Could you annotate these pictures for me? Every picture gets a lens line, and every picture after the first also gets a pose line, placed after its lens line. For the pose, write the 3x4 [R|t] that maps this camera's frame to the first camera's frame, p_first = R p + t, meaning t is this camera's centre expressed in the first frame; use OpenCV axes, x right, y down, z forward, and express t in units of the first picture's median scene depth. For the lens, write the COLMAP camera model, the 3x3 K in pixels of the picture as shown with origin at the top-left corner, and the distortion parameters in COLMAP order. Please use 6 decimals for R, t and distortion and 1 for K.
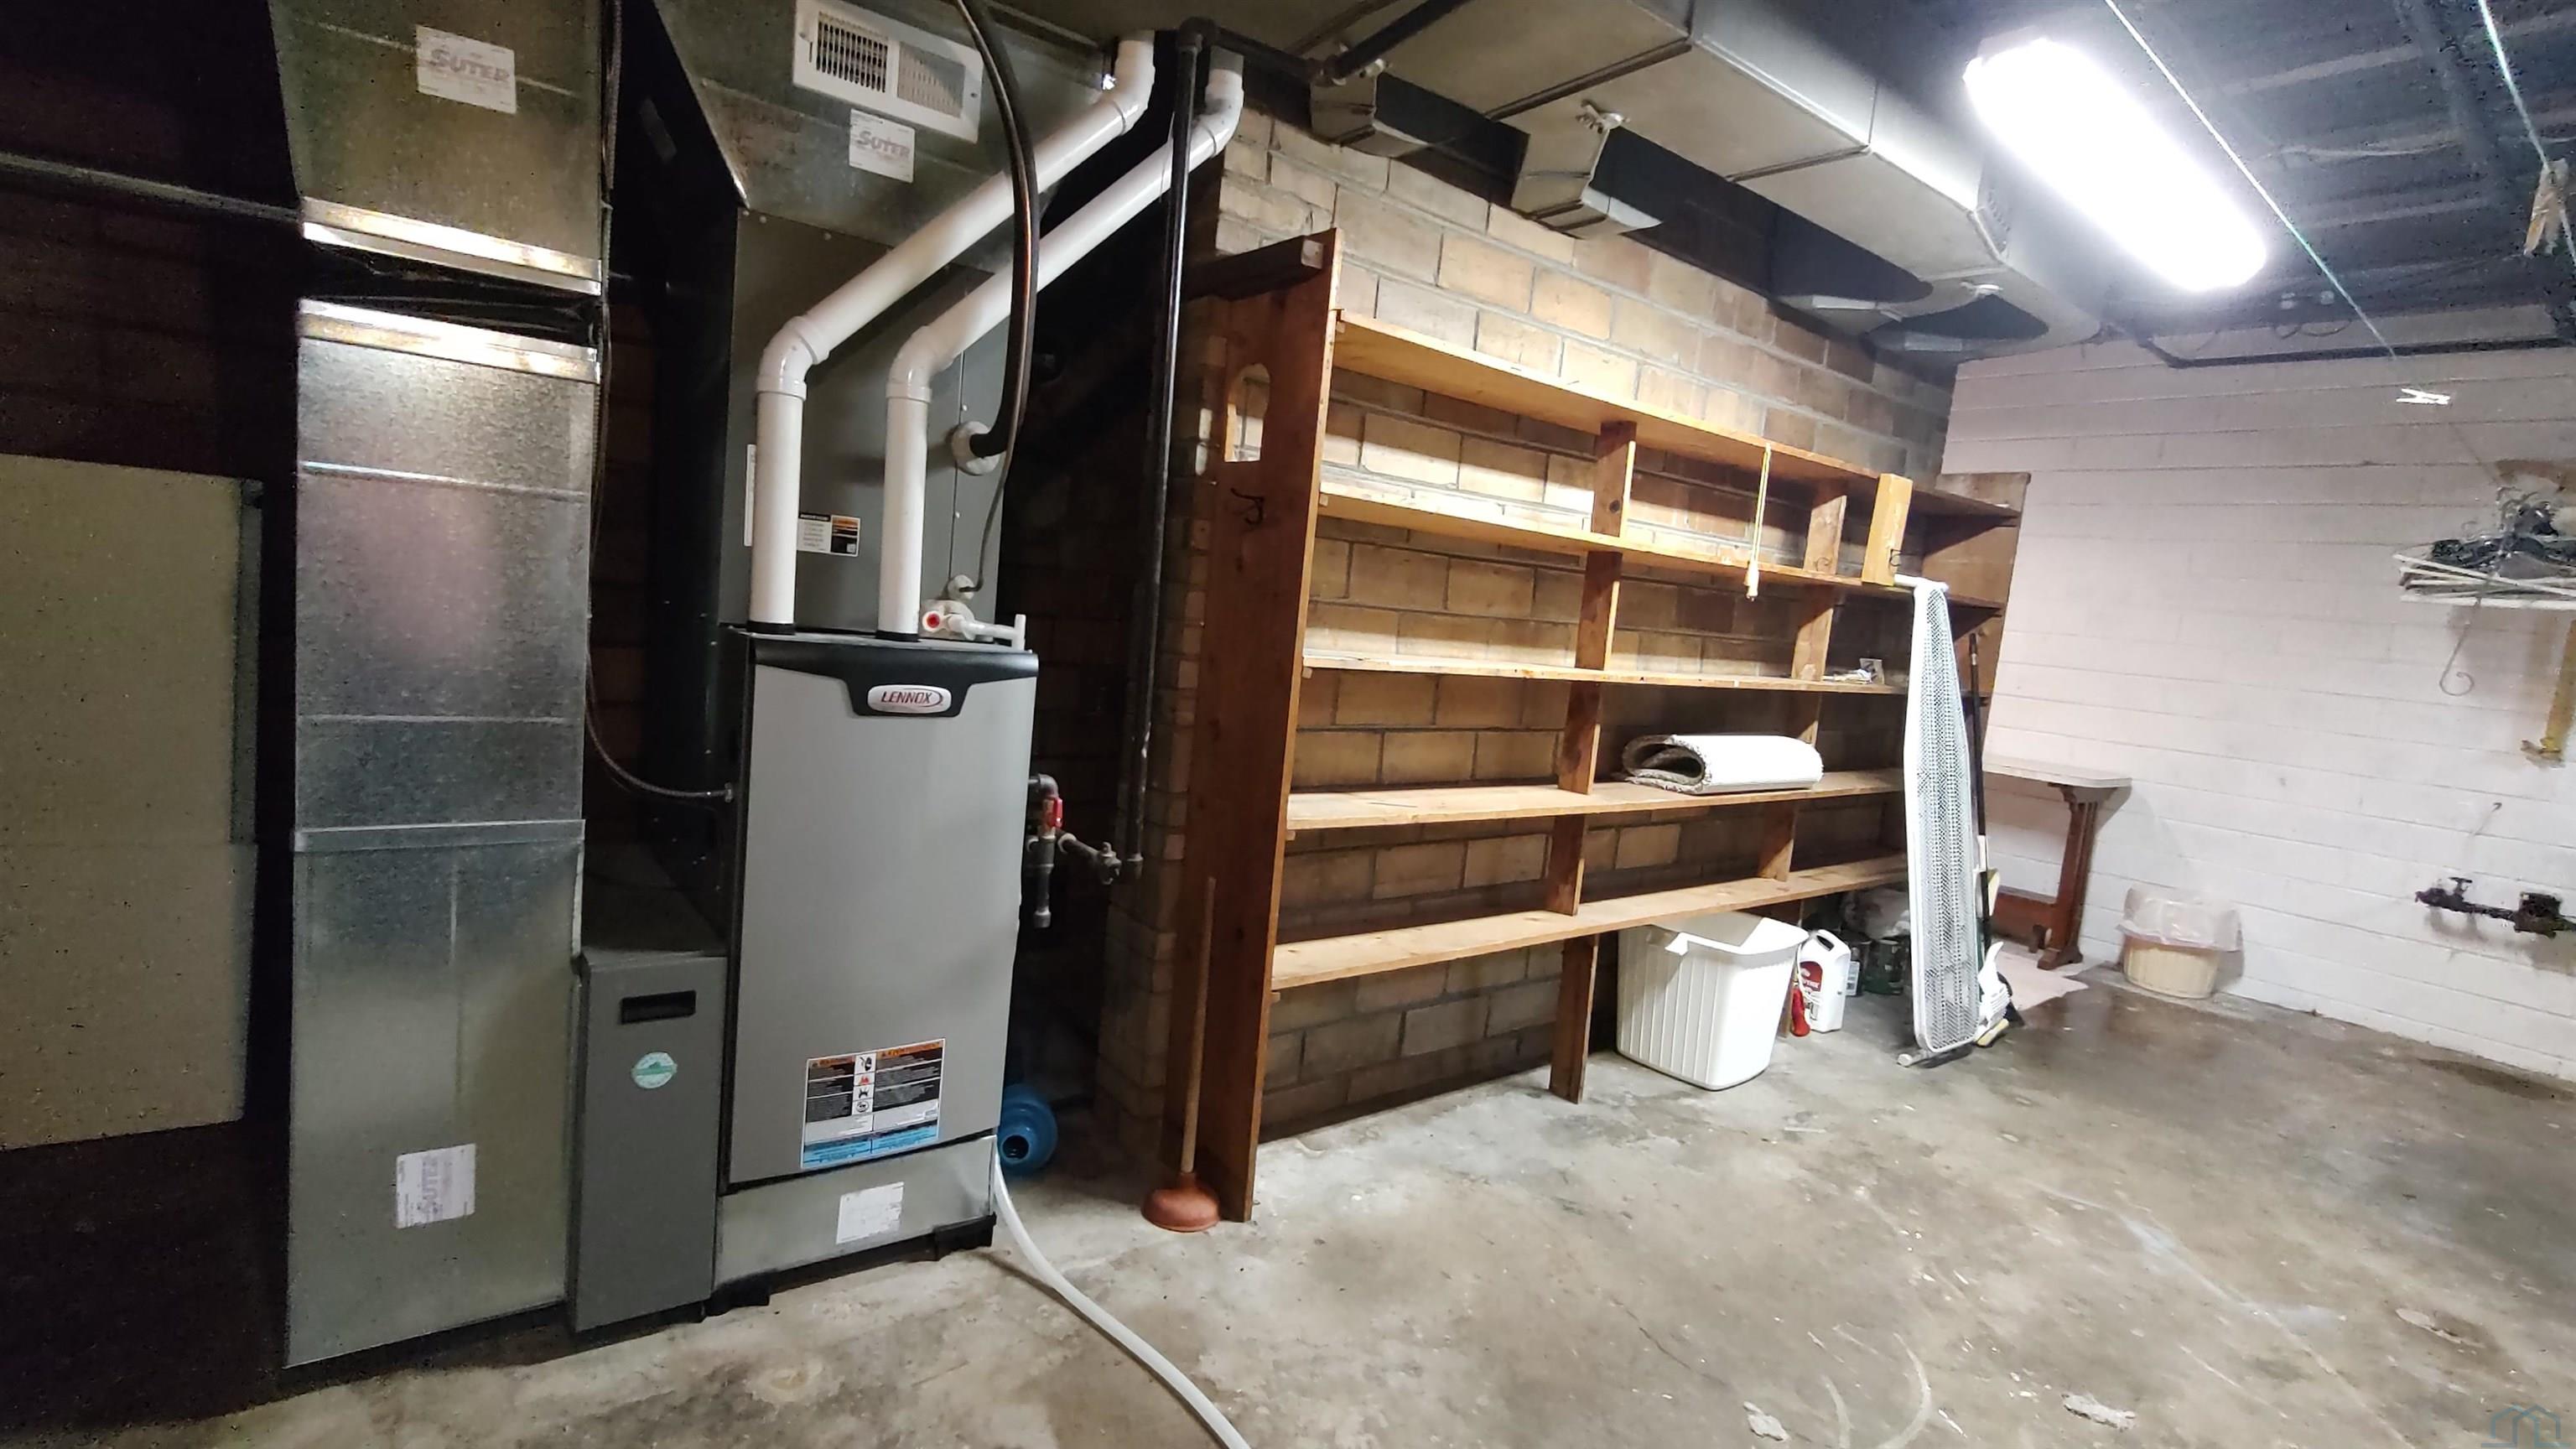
lens RADIAL K [[1157.3, 0, 1288.0], [0, 1157.3, 724.5], [0, 0, 1]] dist [-0.004014, -0.000254]
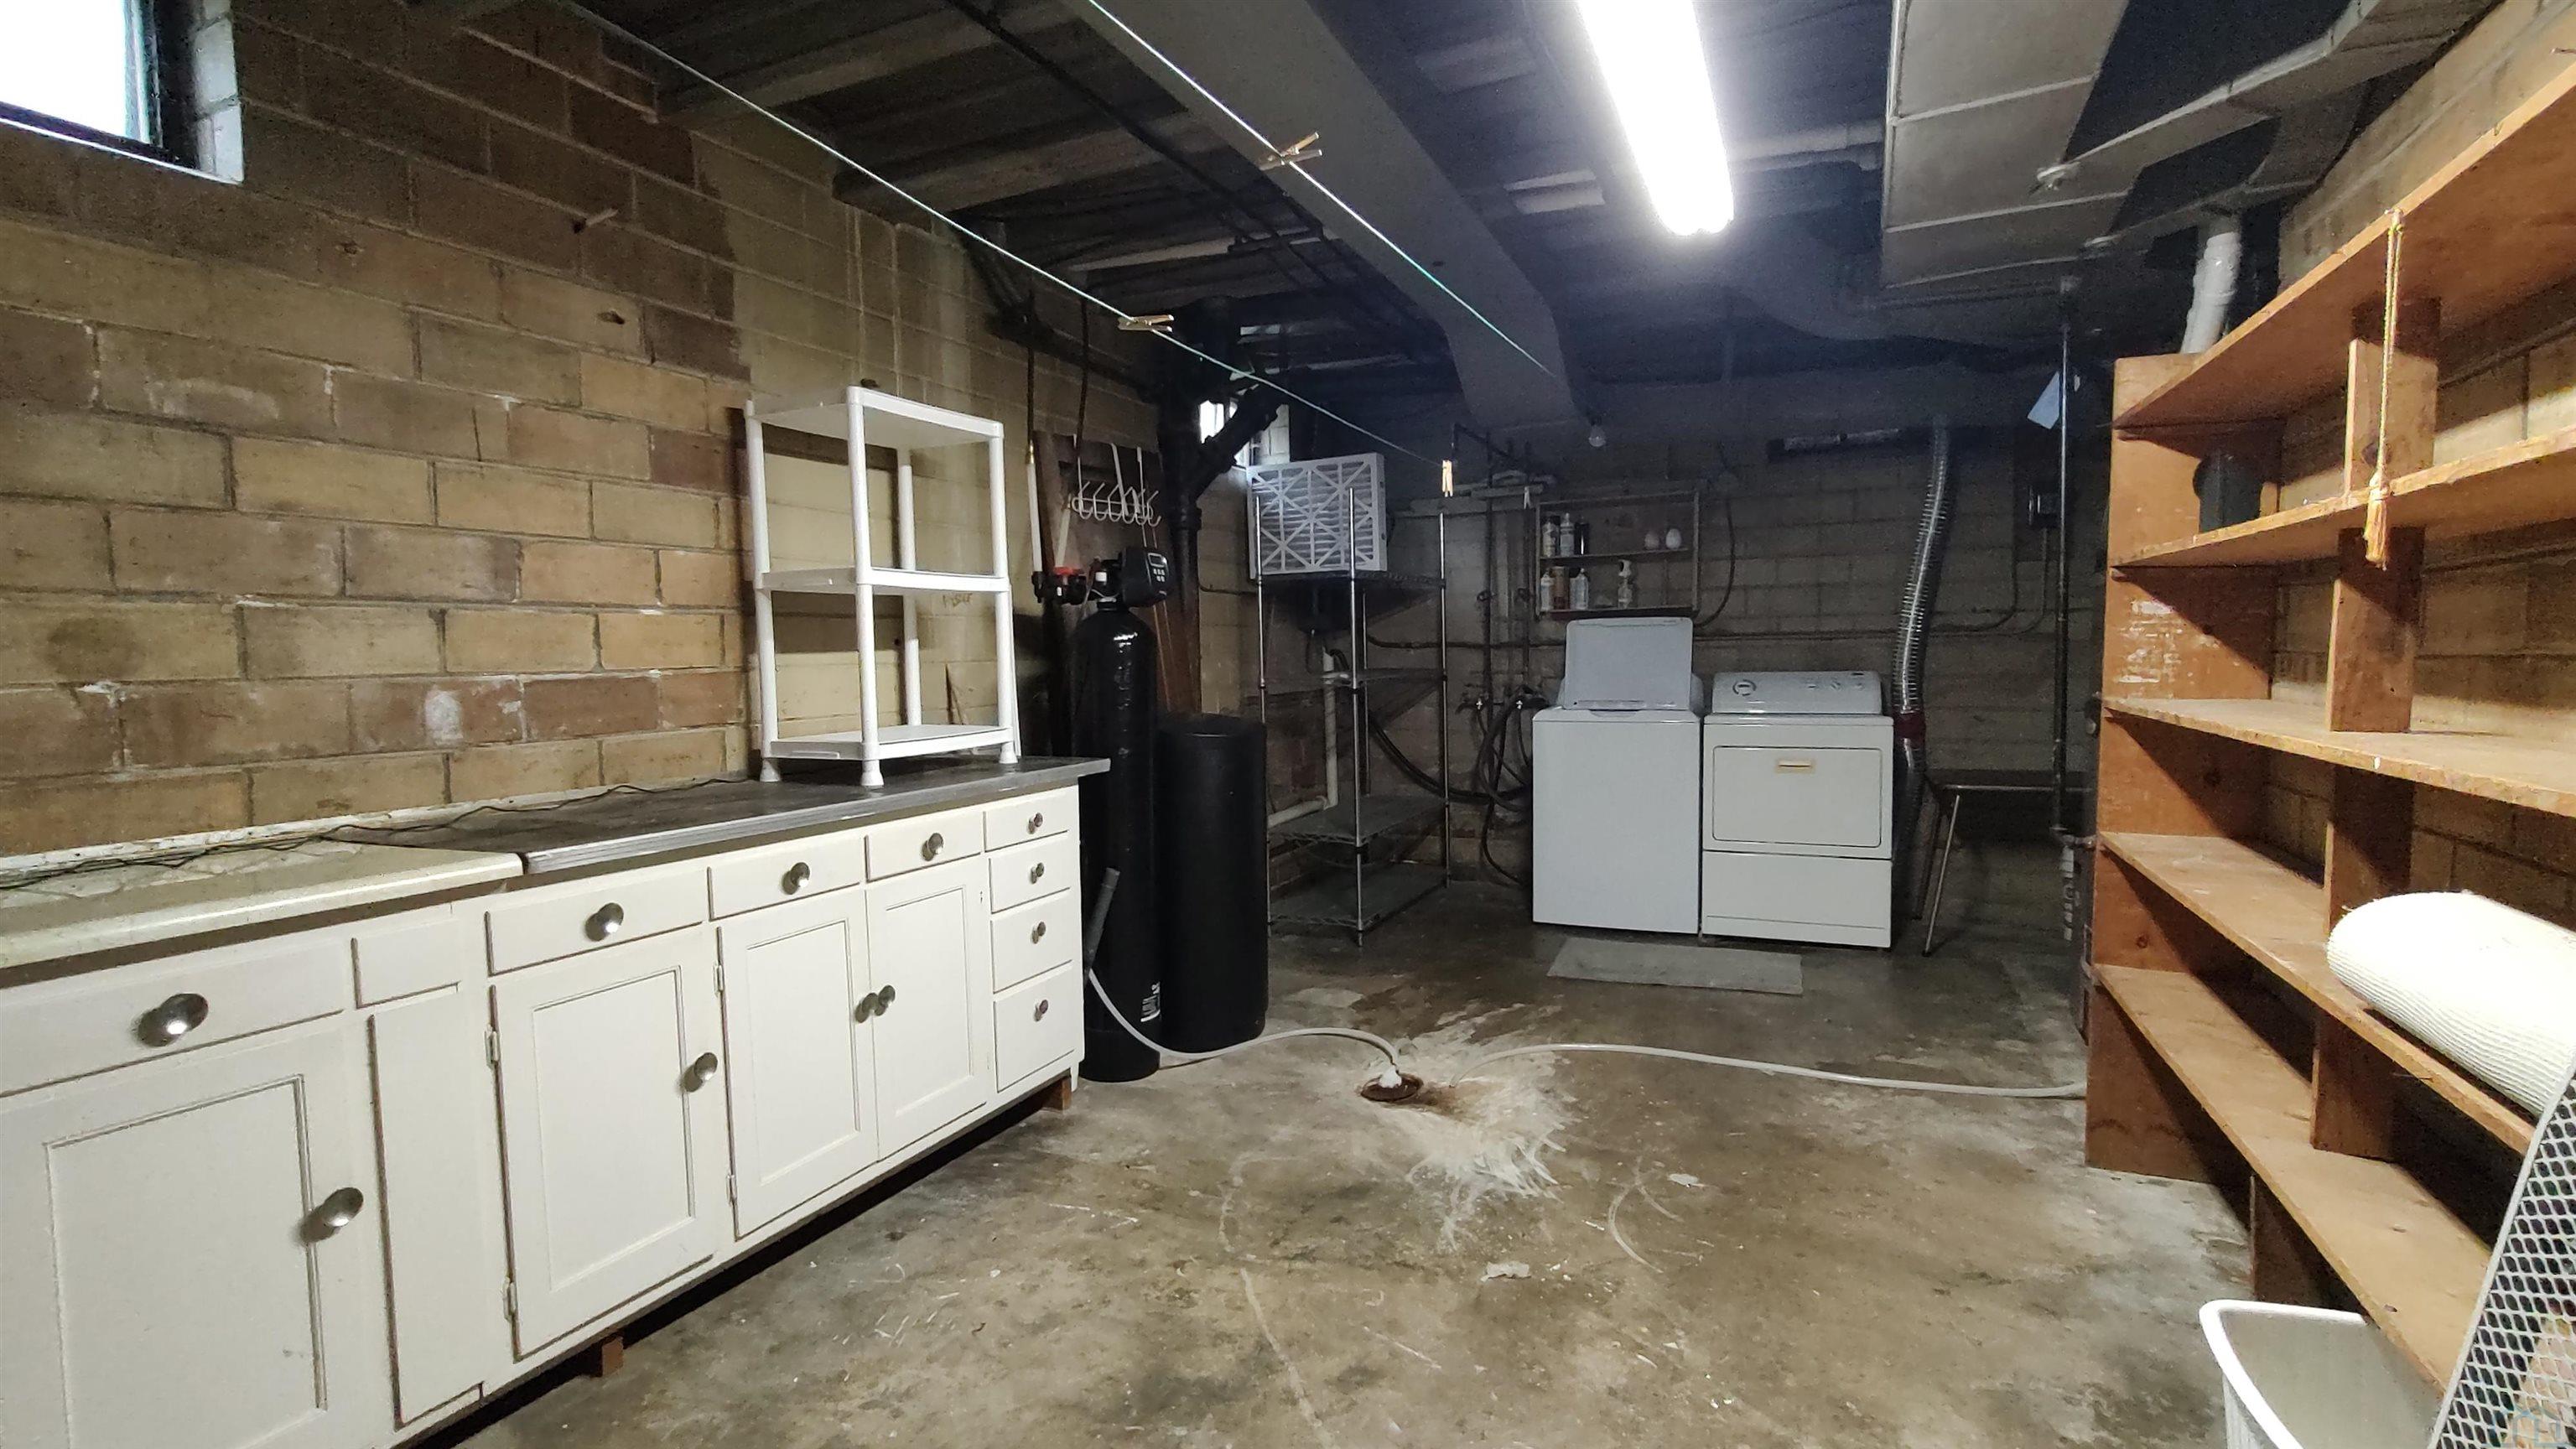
lens RADIAL K [[1157.3, 0, 1288.0], [0, 1157.3, 724.5], [0, 0, 1]] dist [-0.004014, -0.000254]
pose [[-0.886629, -0.051731, -0.459580, 1.357929], [-0.119167, 0.985724, 0.118945, -0.074850], [0.446865, 0.160227, -0.880136, 1.704920]]
